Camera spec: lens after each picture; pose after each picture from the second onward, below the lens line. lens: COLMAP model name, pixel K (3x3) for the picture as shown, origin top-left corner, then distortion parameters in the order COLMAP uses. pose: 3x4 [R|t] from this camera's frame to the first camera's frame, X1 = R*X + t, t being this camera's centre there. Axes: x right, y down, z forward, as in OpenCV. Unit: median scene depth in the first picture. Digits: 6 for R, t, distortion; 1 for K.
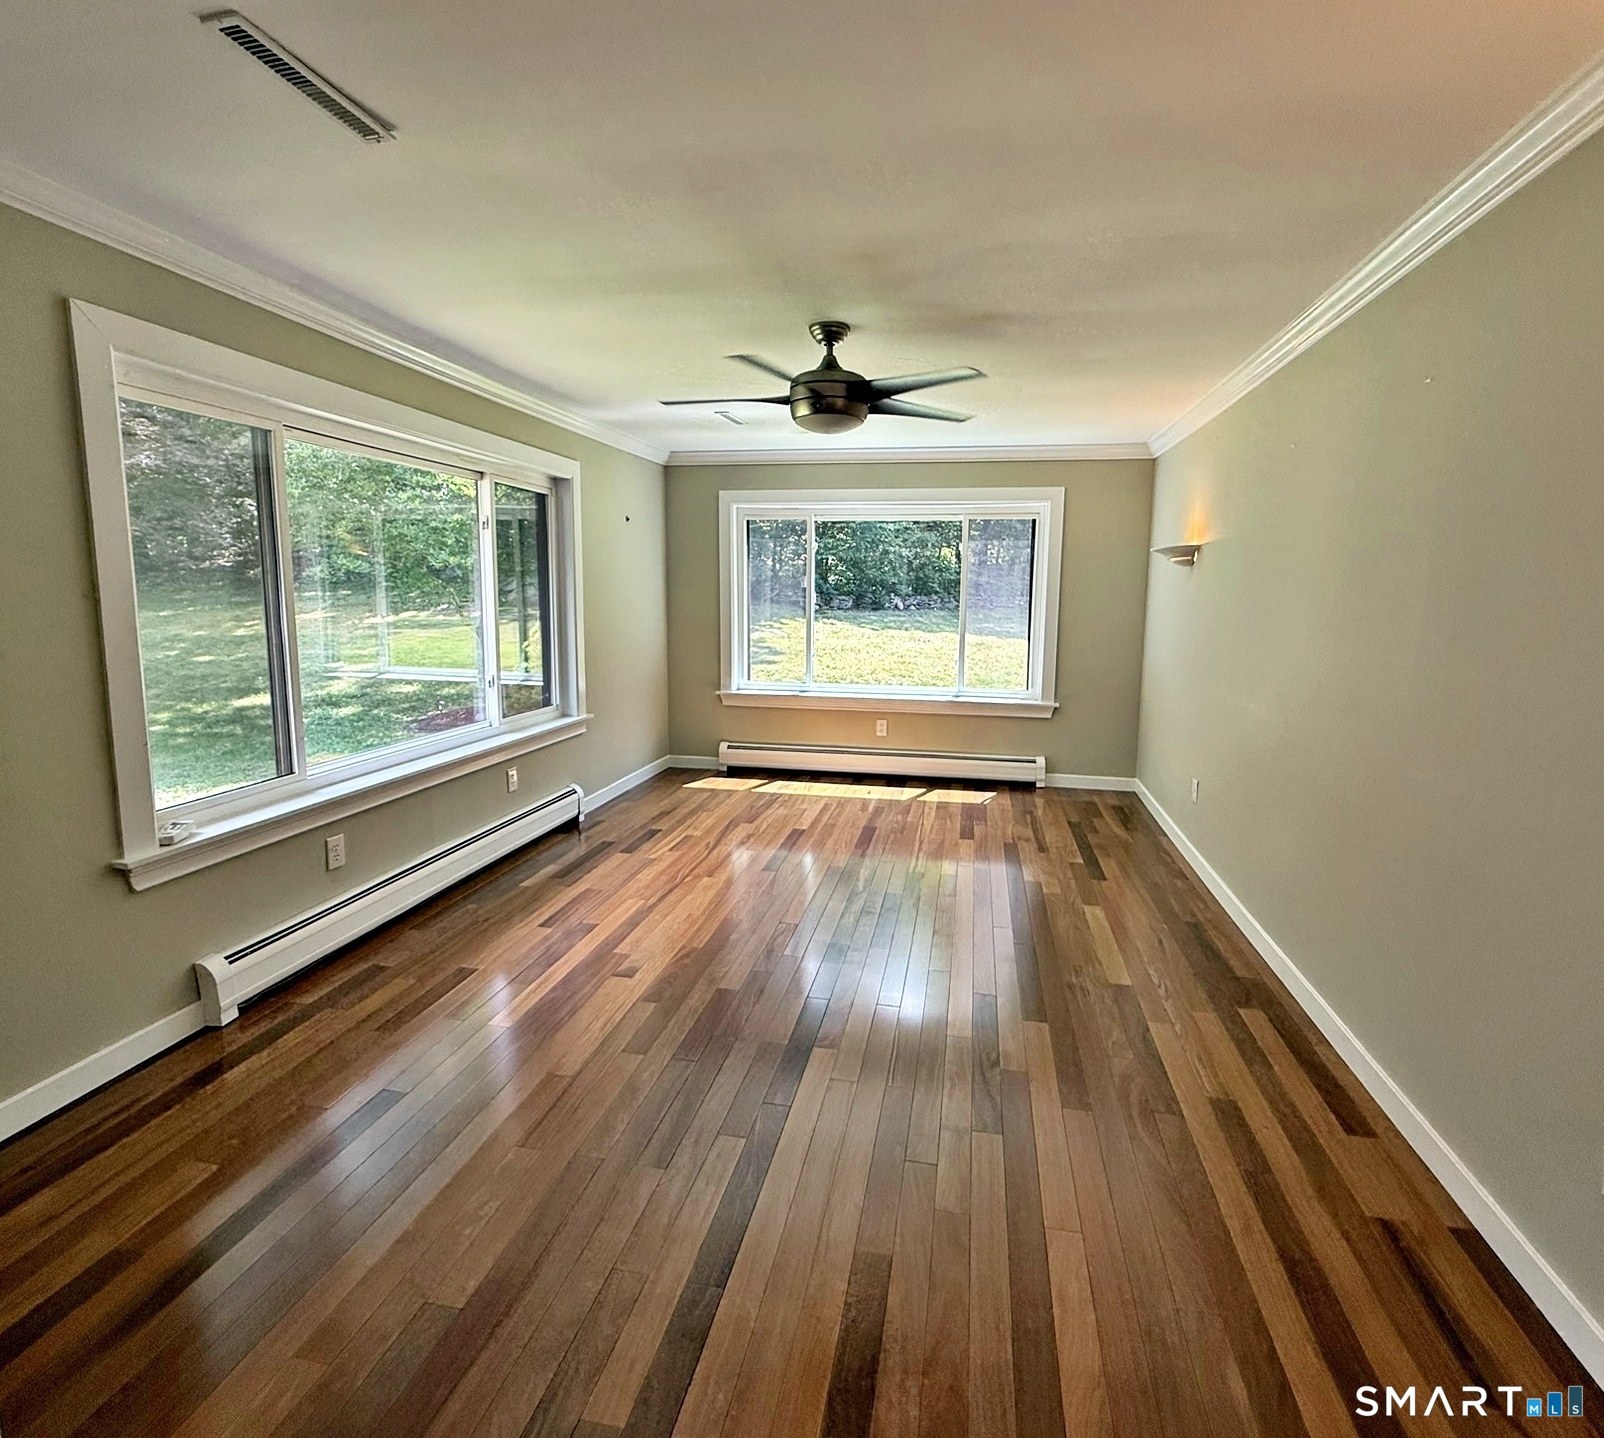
lens RADIAL K [[820.8, 0, 837.5], [0, 820.8, 690.9], [0, 0, 1]] dist [0.003392, -0.000079]
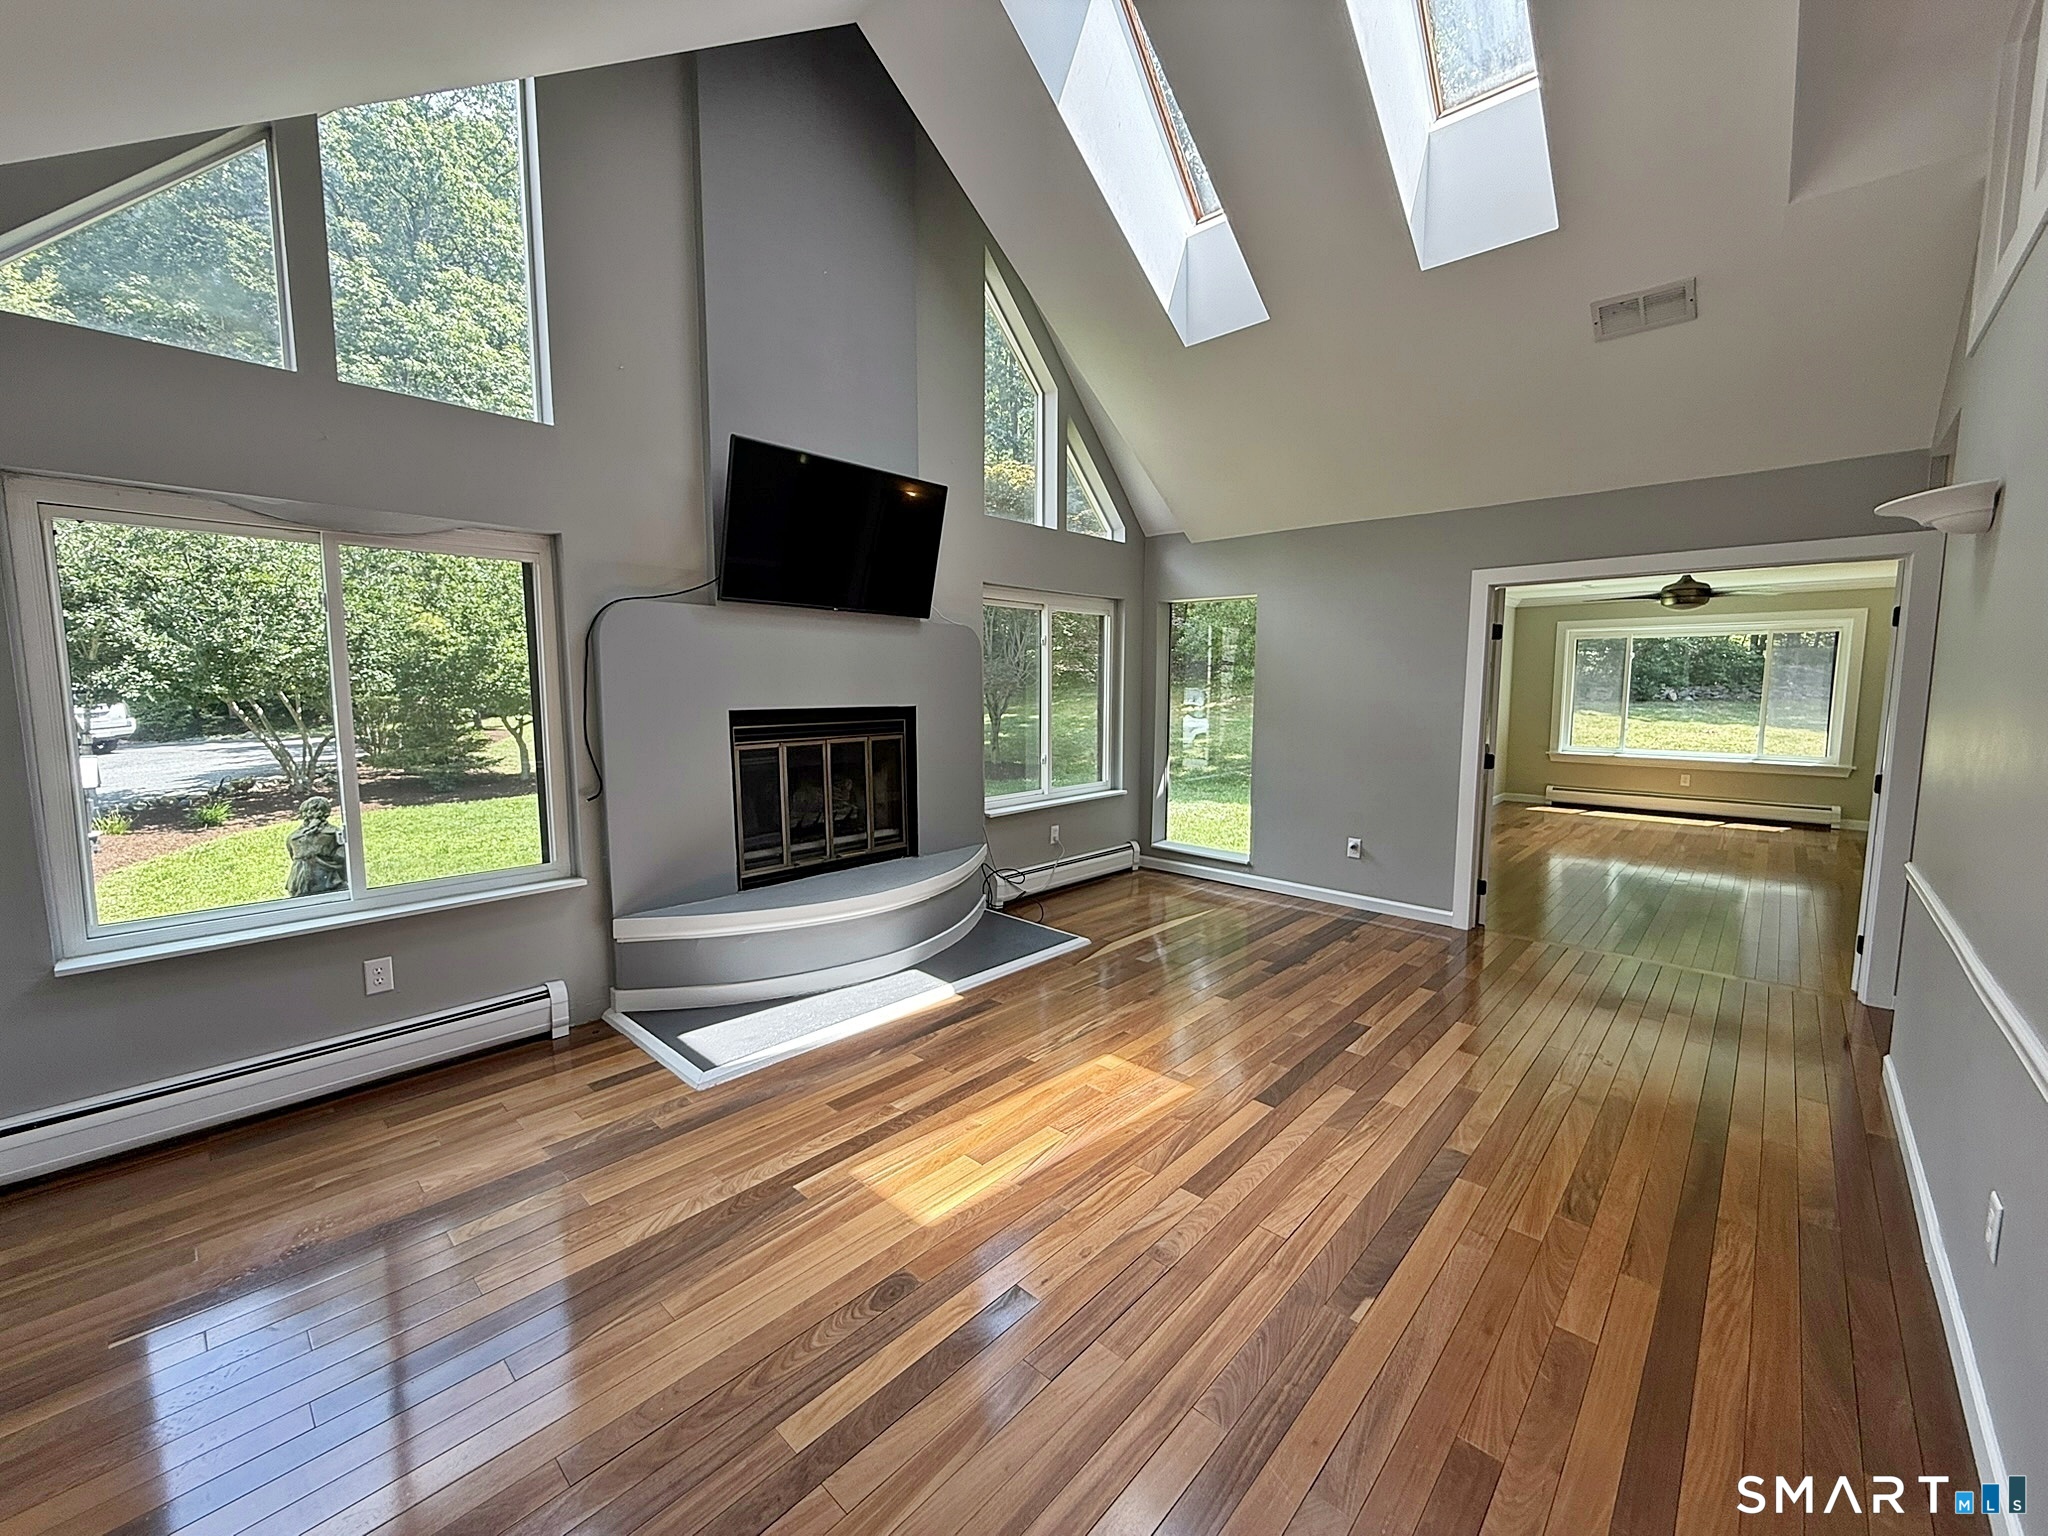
lens RADIAL K [[817.6, 0, 1008.7], [0, 817.6, 763.5], [0, 0, 1]] dist [-0.001051, -0.000099]
pose [[0.830736, 0.040861, -0.555165, -0.143063], [-0.054256, 0.998497, -0.007696, 0.094534], [0.554016, 0.036514, 0.831705, -0.881963]]
